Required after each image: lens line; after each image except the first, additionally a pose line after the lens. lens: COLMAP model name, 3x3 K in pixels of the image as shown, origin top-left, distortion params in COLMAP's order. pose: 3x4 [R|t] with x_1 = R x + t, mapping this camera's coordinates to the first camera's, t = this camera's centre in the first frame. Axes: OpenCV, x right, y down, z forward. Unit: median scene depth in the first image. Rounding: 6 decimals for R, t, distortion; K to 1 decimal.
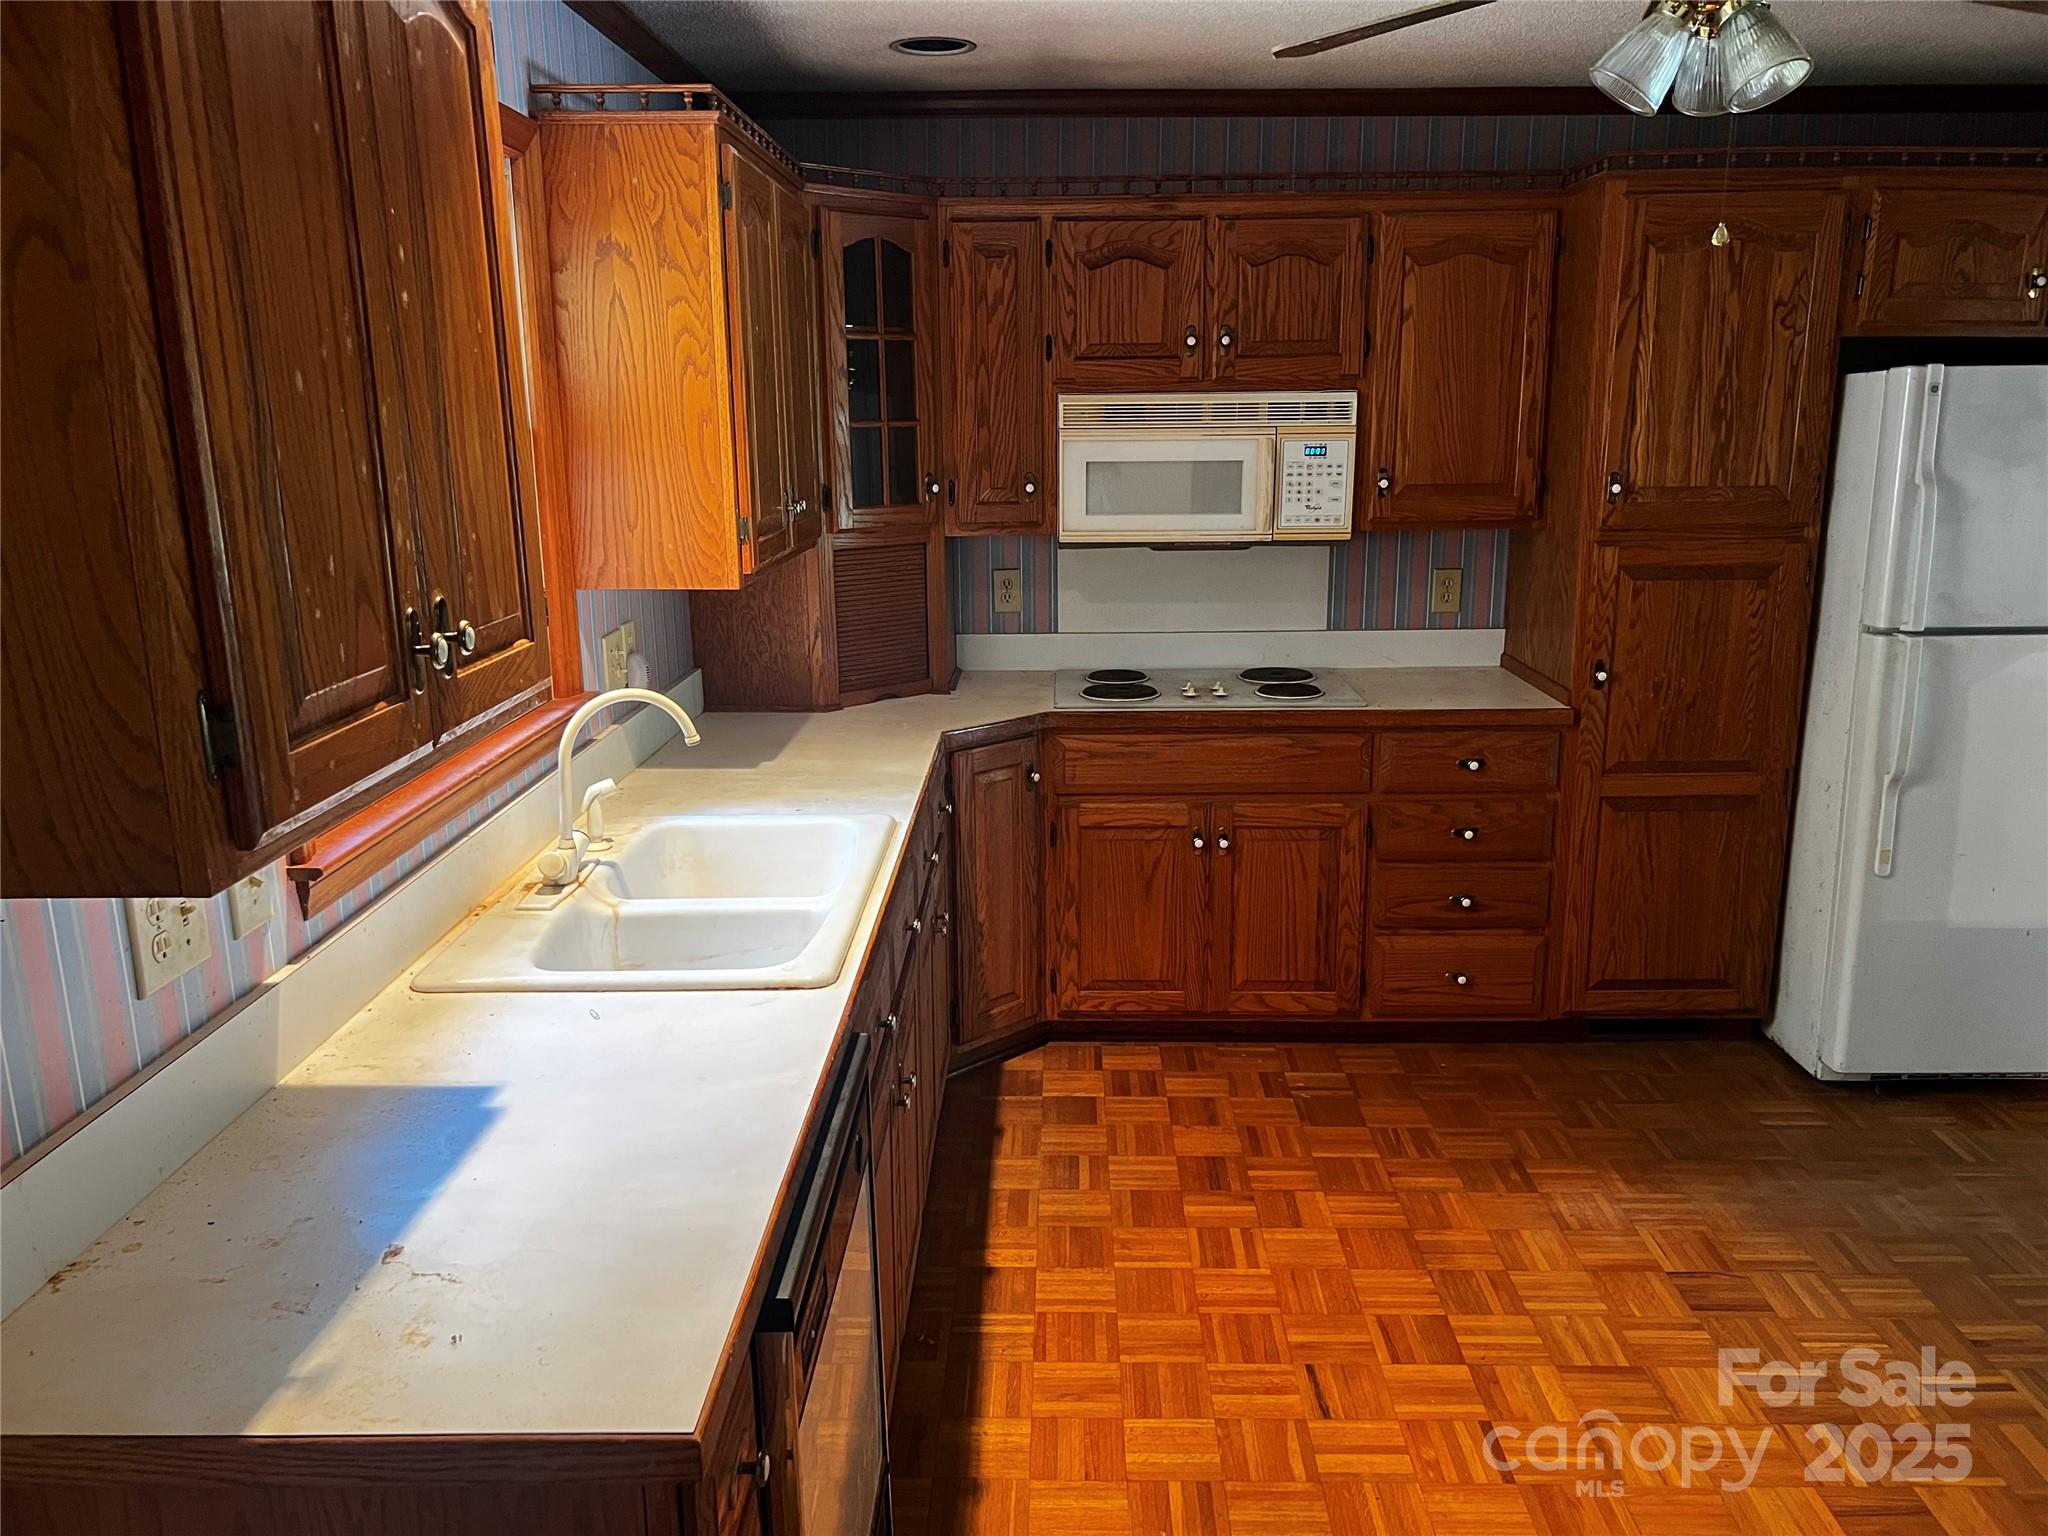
lens RADIAL K [[1556.8, 0, 1024.6], [0, 1556.8, 783.0], [0, 0, 1]] dist [0.053029, -0.062143]
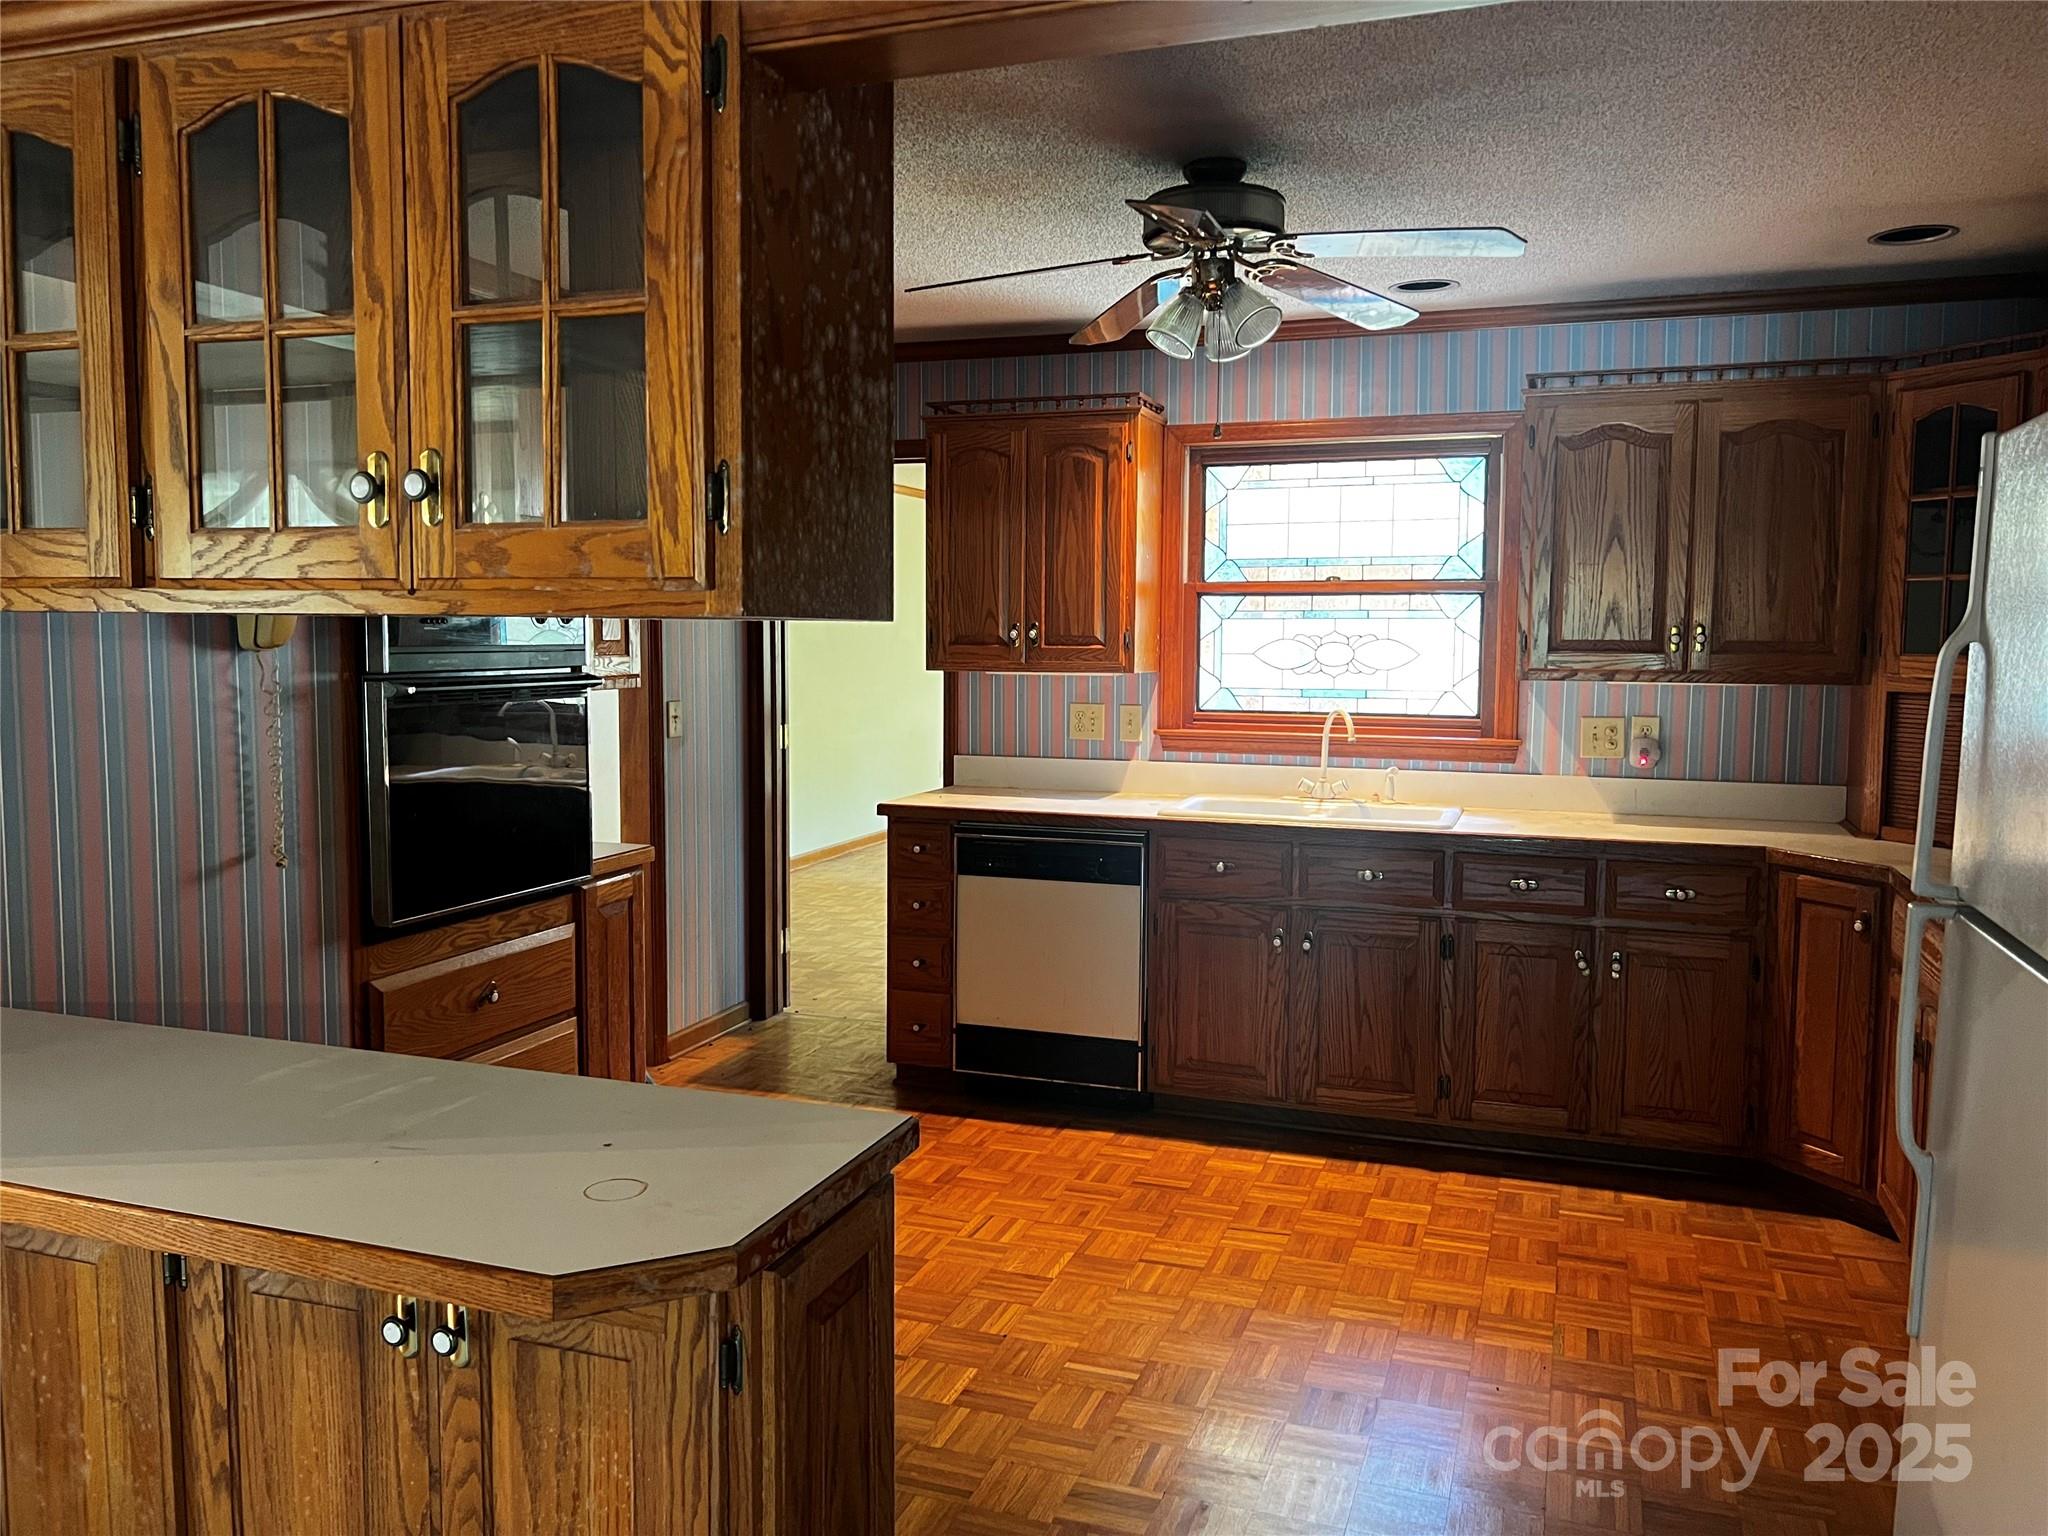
lens RADIAL K [[1556.8, 0, 1016.7], [0, 1556.8, 750.9], [0, 0, 1]] dist [0.053029, -0.062143]
pose [[-0.316122, 0.085957, -0.944817, 1.060865], [-0.222560, 0.961377, 0.161929, -0.147025], [0.922244, 0.261467, -0.284781, 0.738539]]
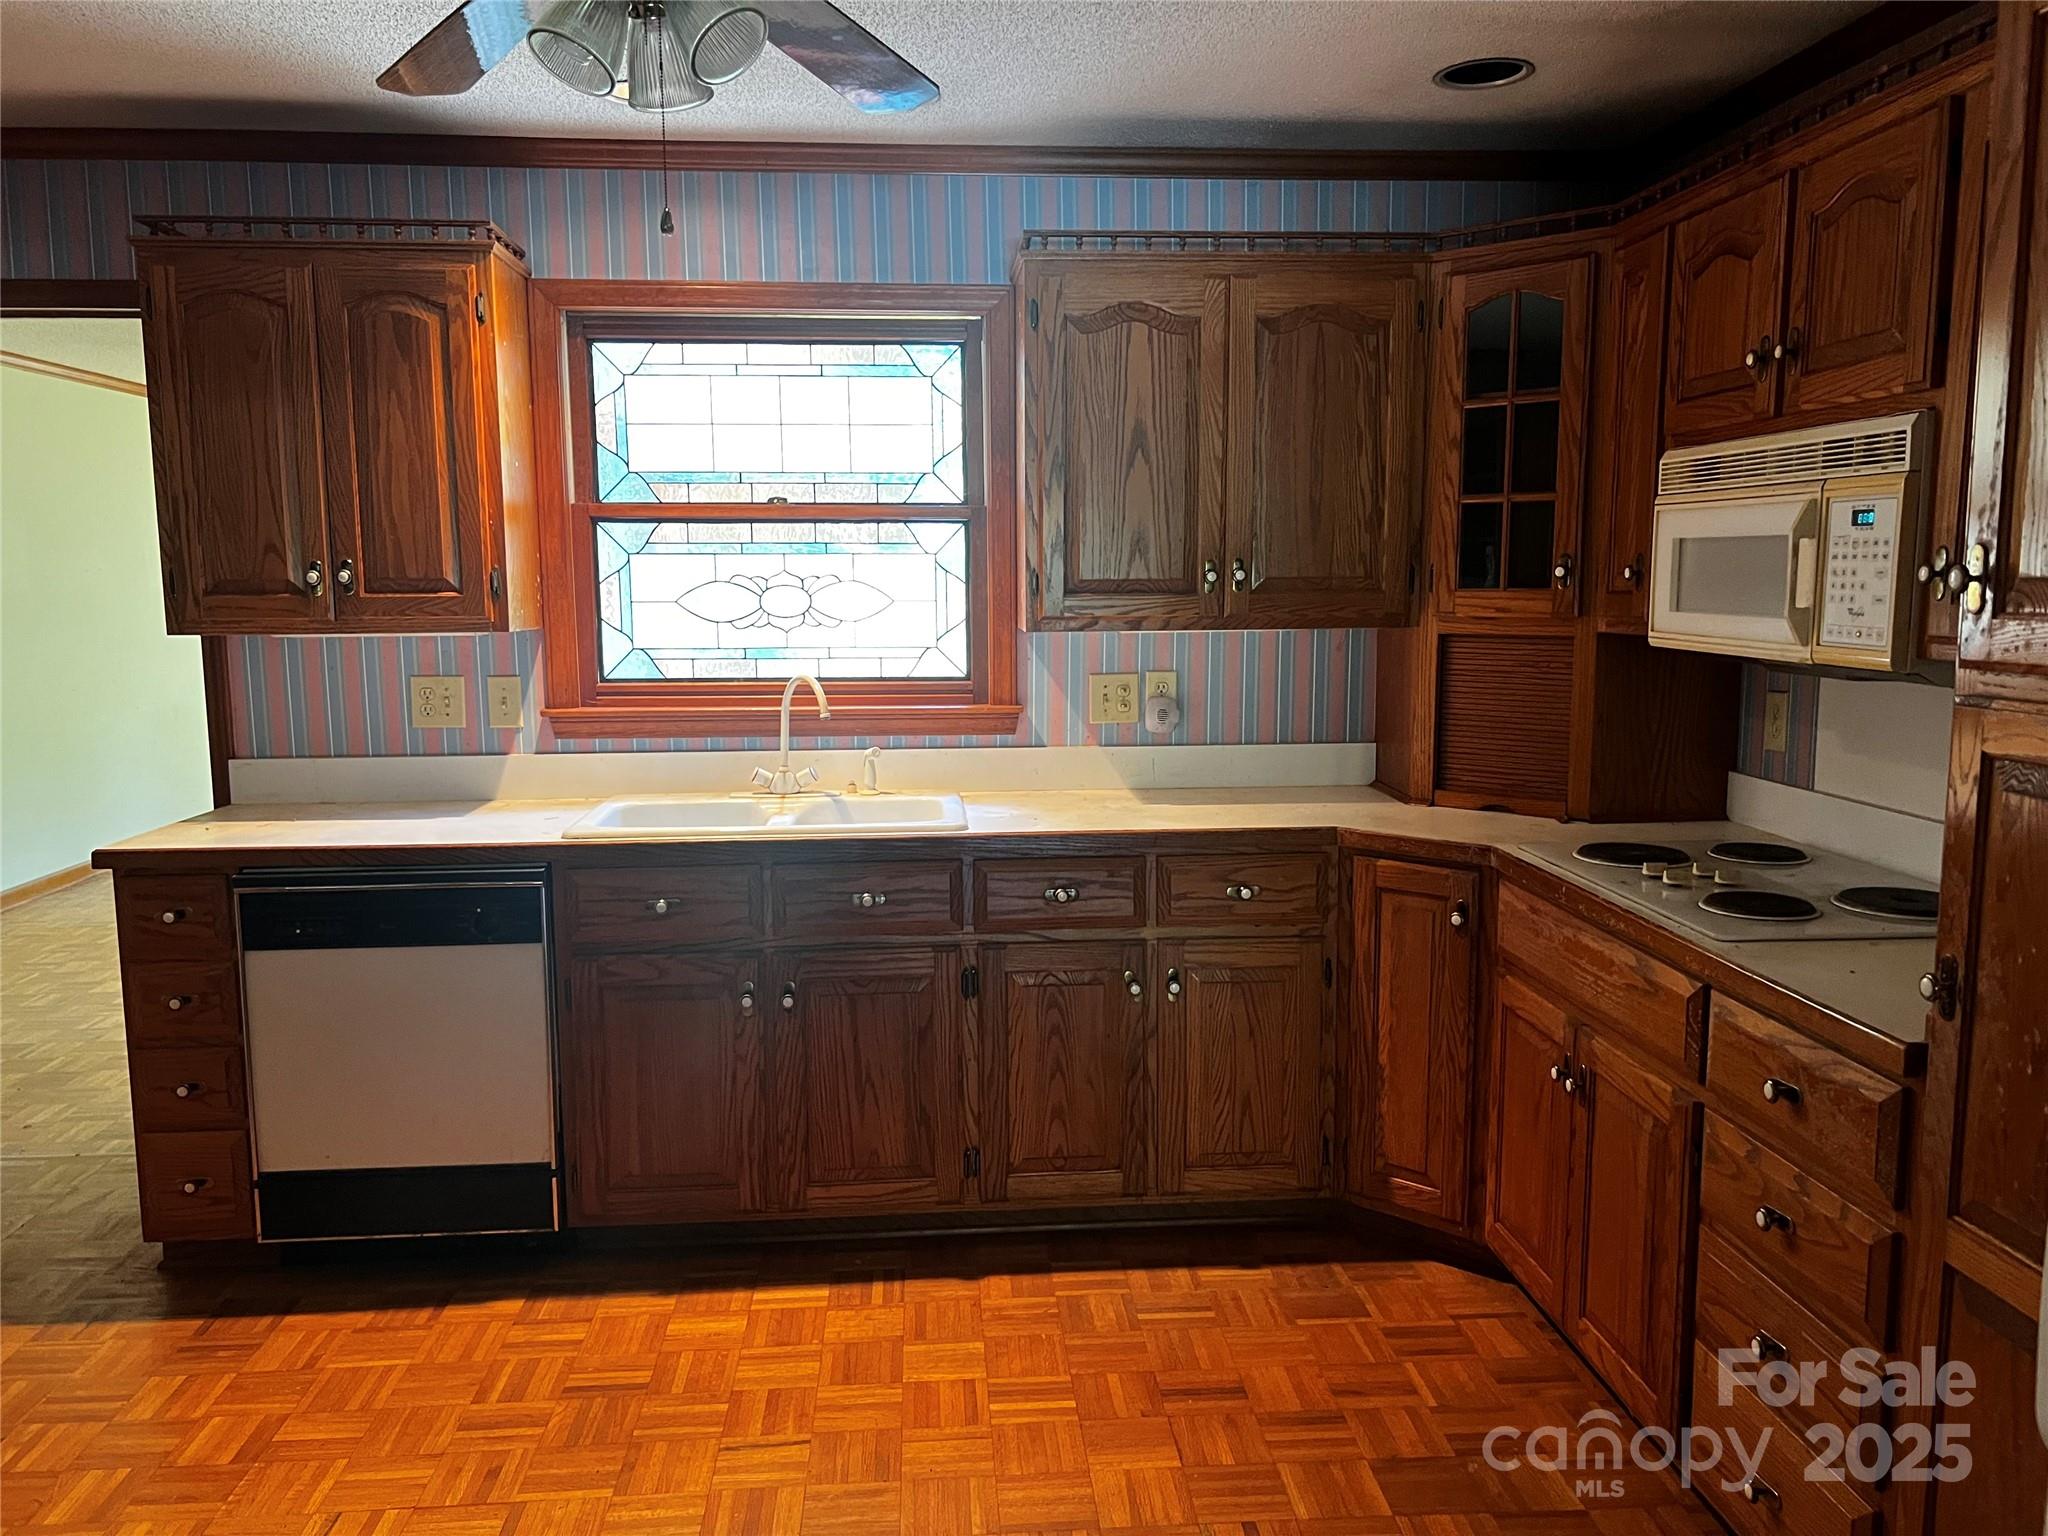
lens RADIAL K [[1556.8, 0, 1031.8], [0, 1556.8, 780.4], [0, 0, 1]] dist [0.053029, -0.062143]
pose [[0.100812, 0.142518, -0.984645, 0.751076], [-0.227489, 0.966770, 0.116639, -0.114654], [0.968548, 0.212237, 0.129883, 0.641241]]
